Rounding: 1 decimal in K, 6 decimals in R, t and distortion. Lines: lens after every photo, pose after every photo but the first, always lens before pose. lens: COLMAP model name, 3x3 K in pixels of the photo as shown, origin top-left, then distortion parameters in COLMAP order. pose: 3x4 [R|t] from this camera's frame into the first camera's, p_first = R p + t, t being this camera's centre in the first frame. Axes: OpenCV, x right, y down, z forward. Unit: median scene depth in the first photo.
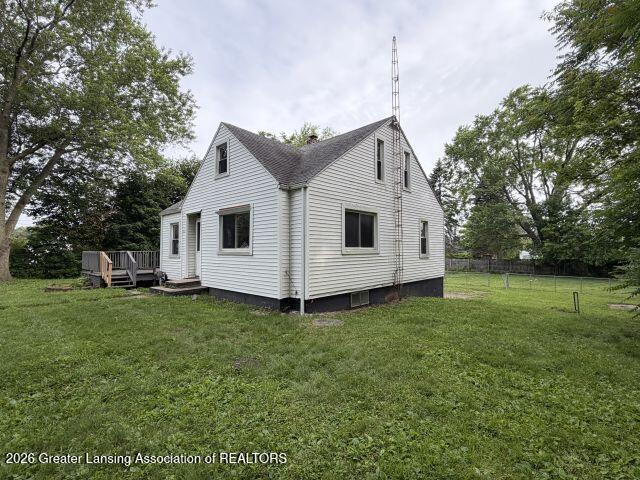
lens RADIAL K [[311.4, 0, 320.7], [0, 311.4, 239.8], [0, 0, 1]] dist [0.000033, 0.000259]
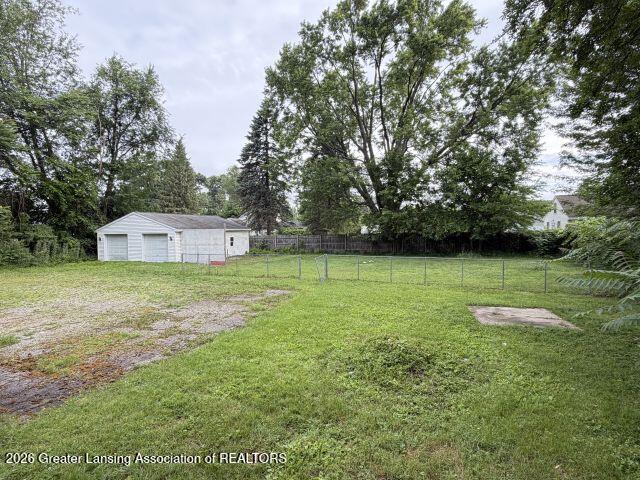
lens RADIAL K [[335.8, 0, 319.9], [0, 335.8, 239.8], [0, 0, 1]] dist [-0.000276, 0.000106]
pose [[0.910908, -0.019800, 0.412133, 0.218325], [-0.006924, 0.997974, 0.063248, 0.025944], [-0.412551, -0.060466, 0.908926, 0.285170]]
